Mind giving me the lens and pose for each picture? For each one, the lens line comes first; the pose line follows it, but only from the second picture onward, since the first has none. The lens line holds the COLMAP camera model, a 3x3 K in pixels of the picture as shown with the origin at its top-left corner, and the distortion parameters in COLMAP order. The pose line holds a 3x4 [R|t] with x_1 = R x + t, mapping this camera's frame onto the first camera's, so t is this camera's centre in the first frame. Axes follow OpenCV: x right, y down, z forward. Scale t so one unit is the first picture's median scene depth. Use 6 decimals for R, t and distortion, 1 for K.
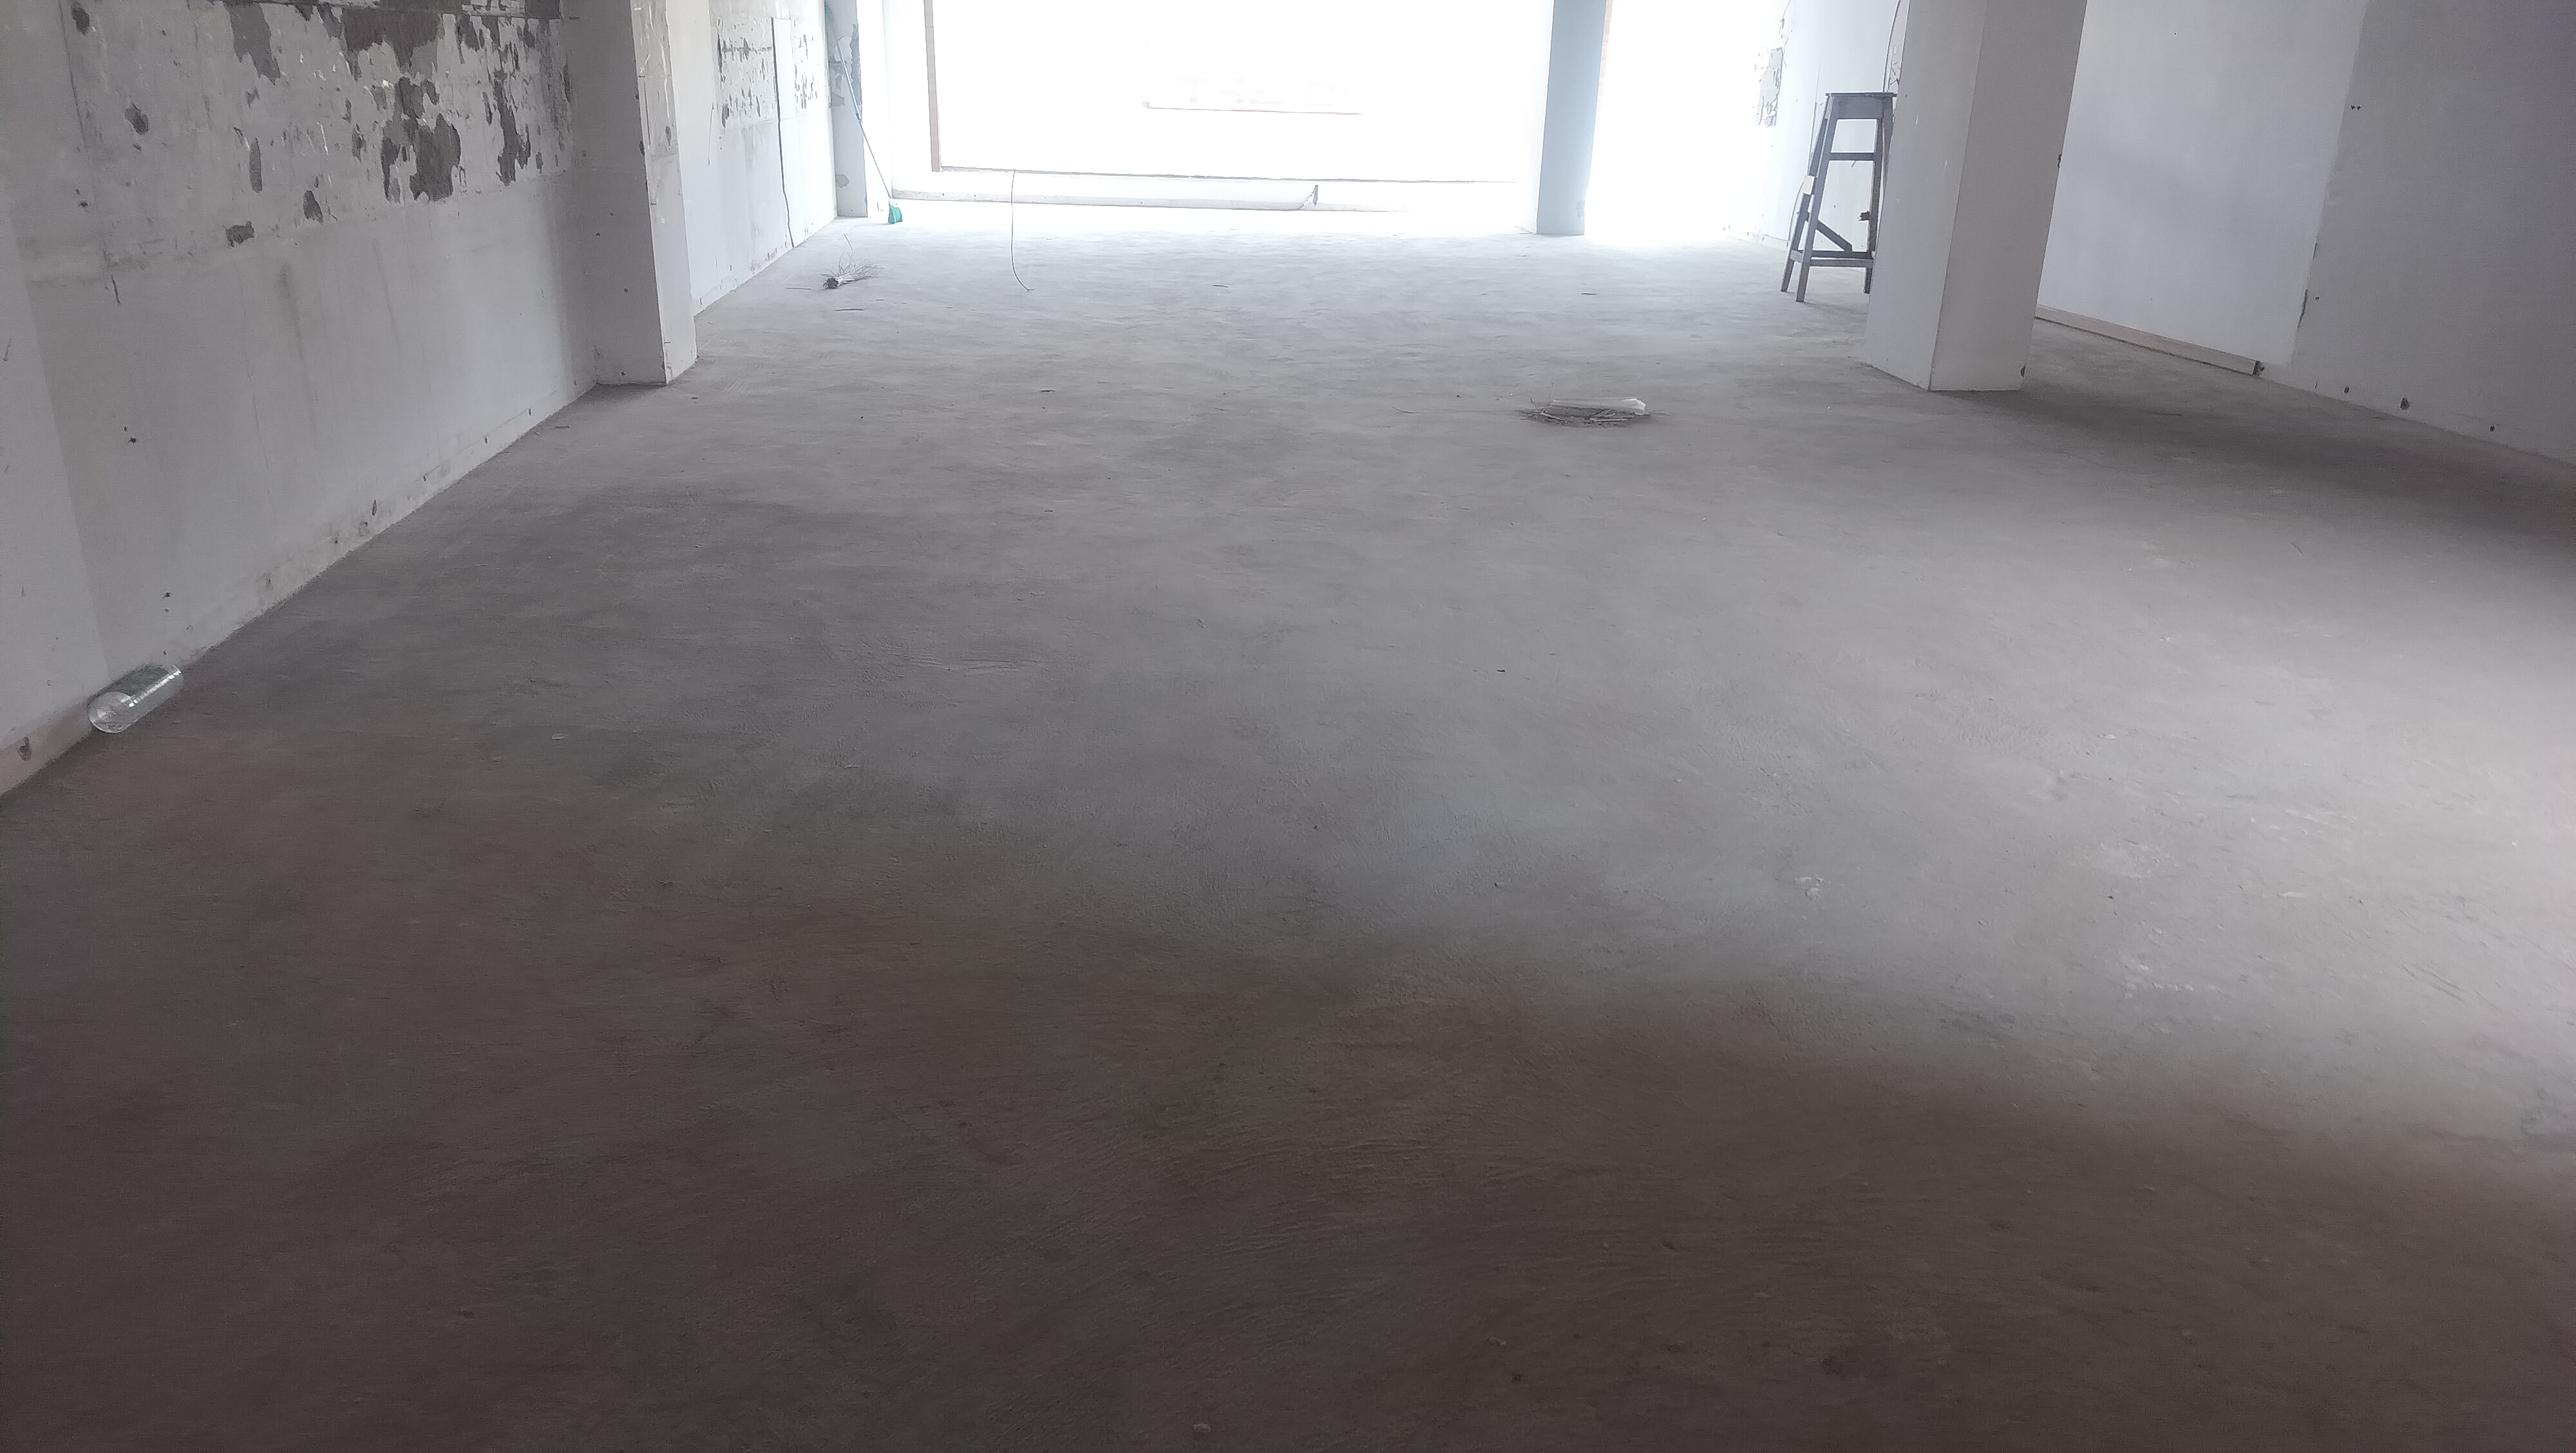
lens RADIAL K [[1859.2, 0, 1290.1], [0, 1859.2, 756.5], [0, 0, 1]] dist [0.047283, -0.058979]
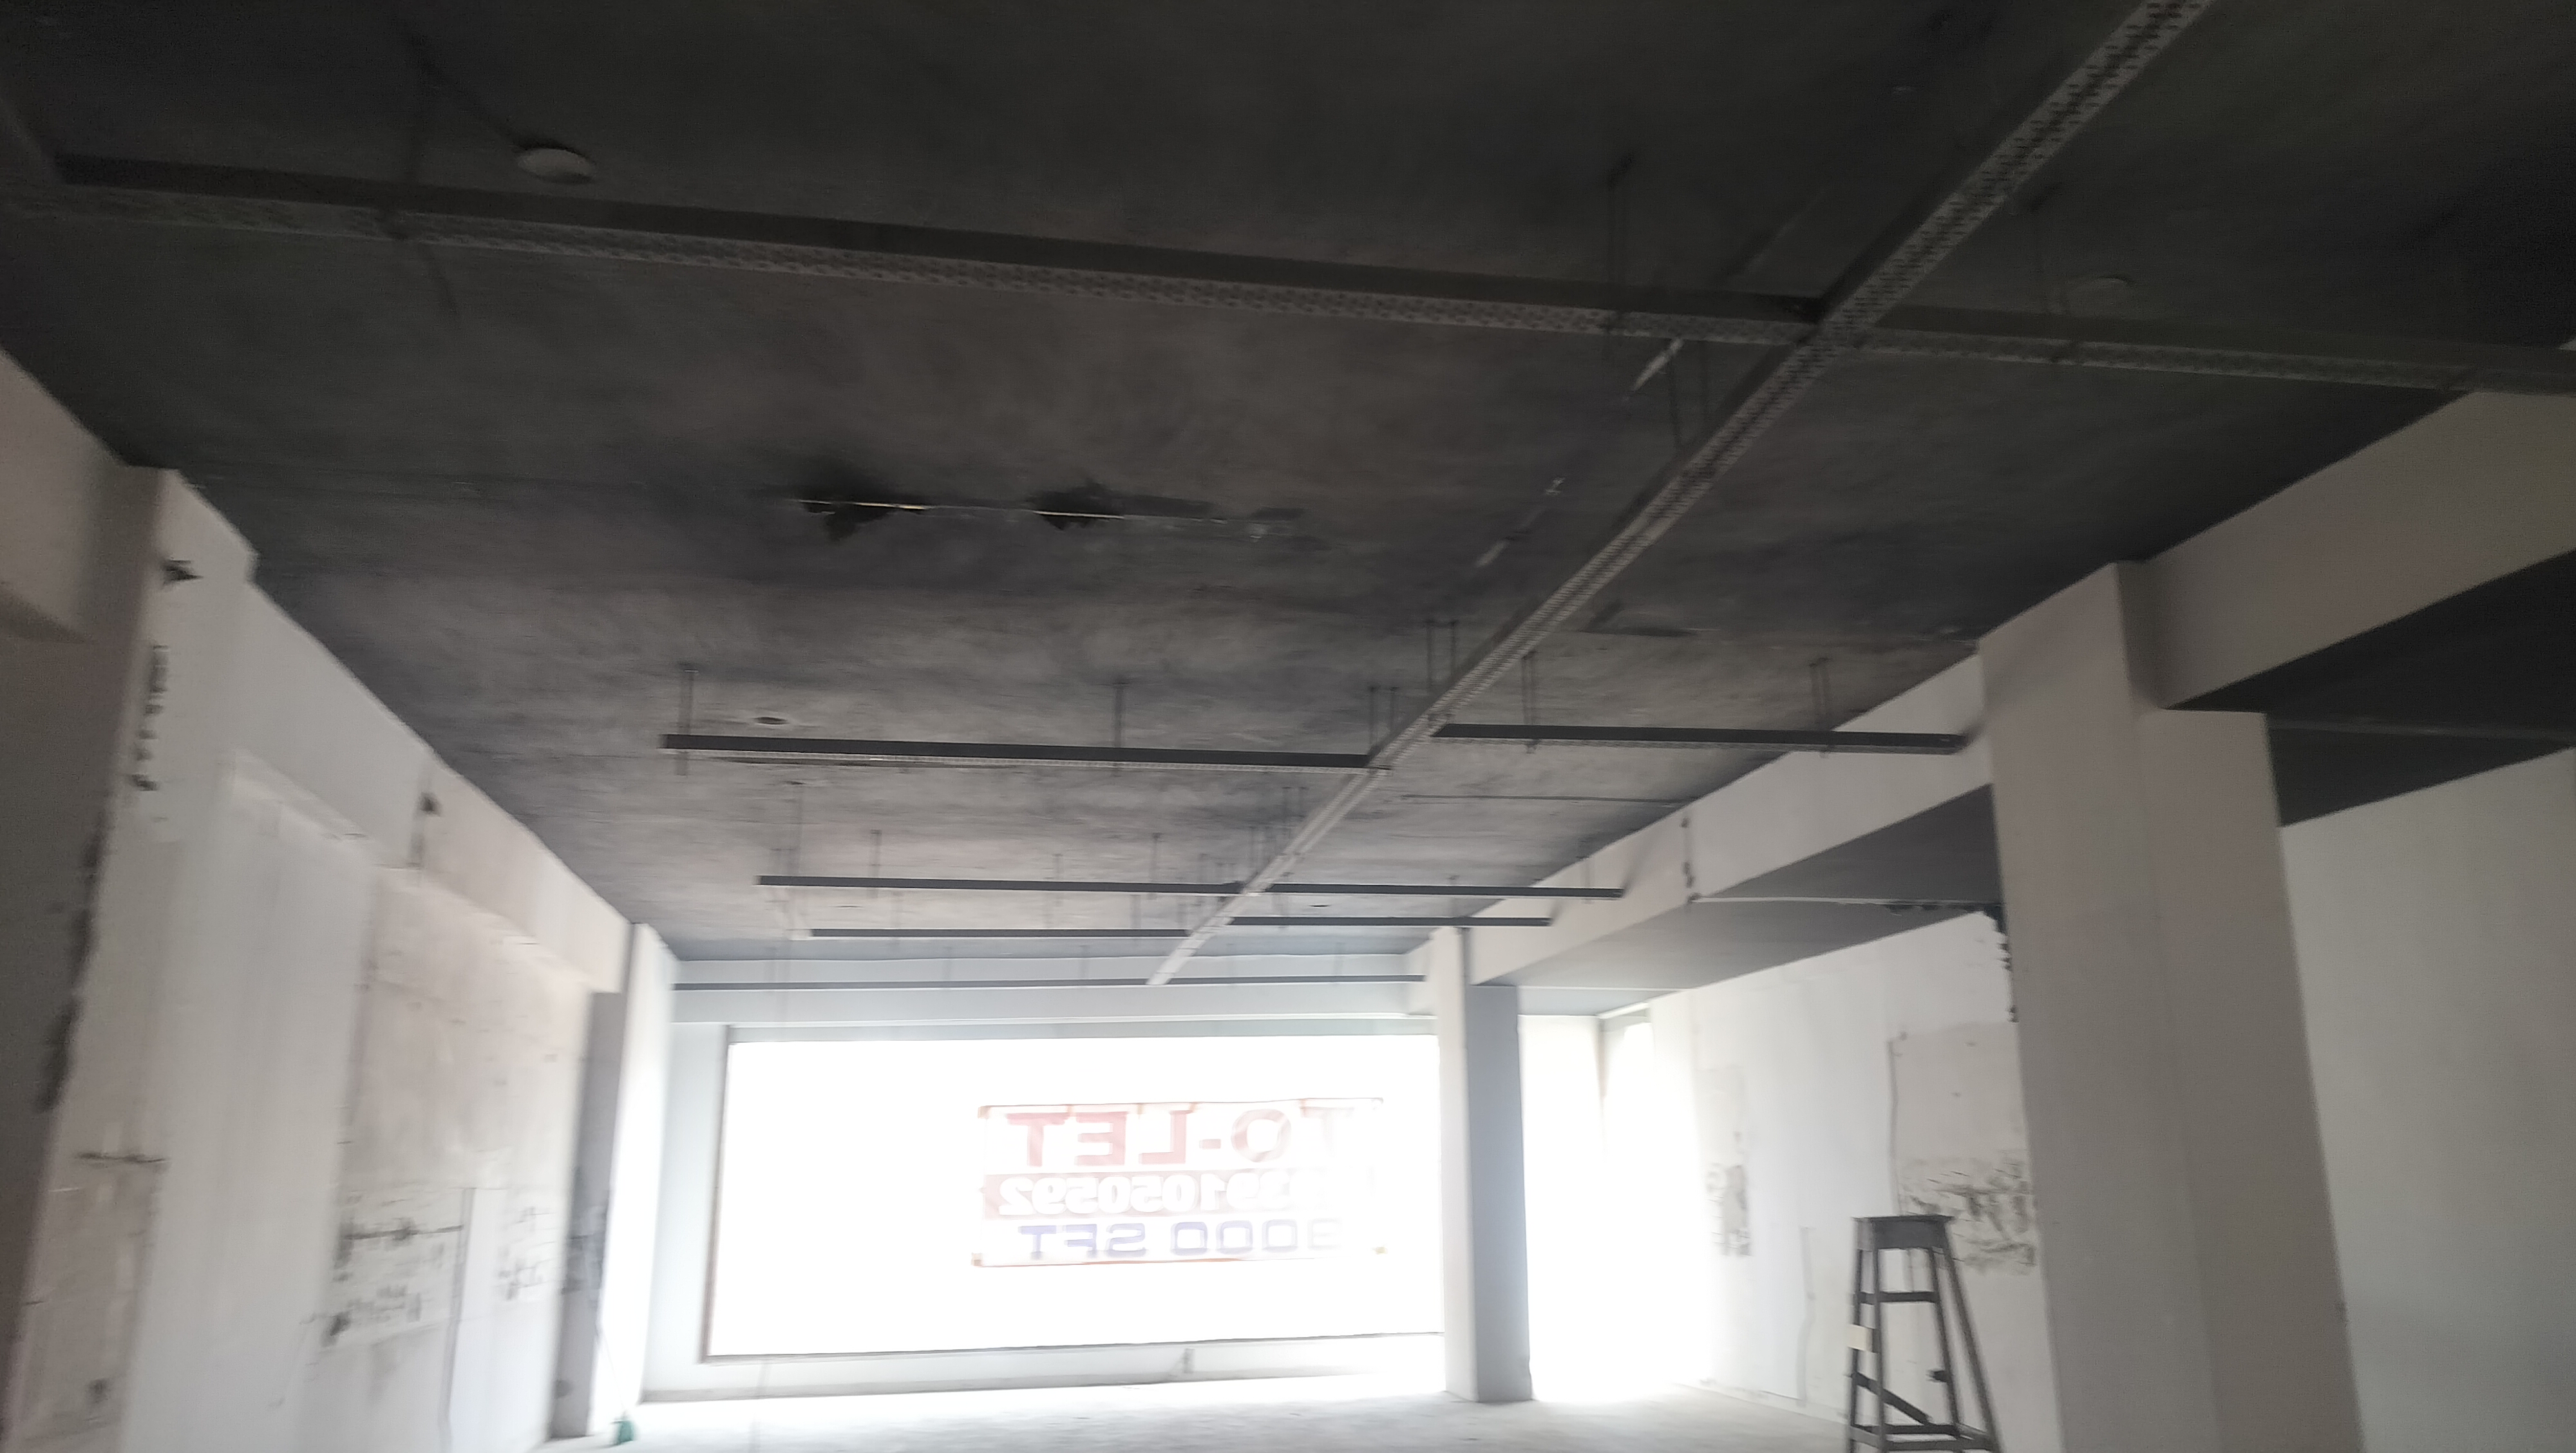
lens RADIAL K [[1859.2, 0, 1290.1], [0, 1859.2, 756.5], [0, 0, 1]] dist [0.047283, -0.058979]
pose [[0.995942, -0.026363, 0.086055, -0.006292], [0.069628, 0.831540, -0.551083, -0.098824], [-0.057030, 0.554838, 0.830001, 0.254928]]
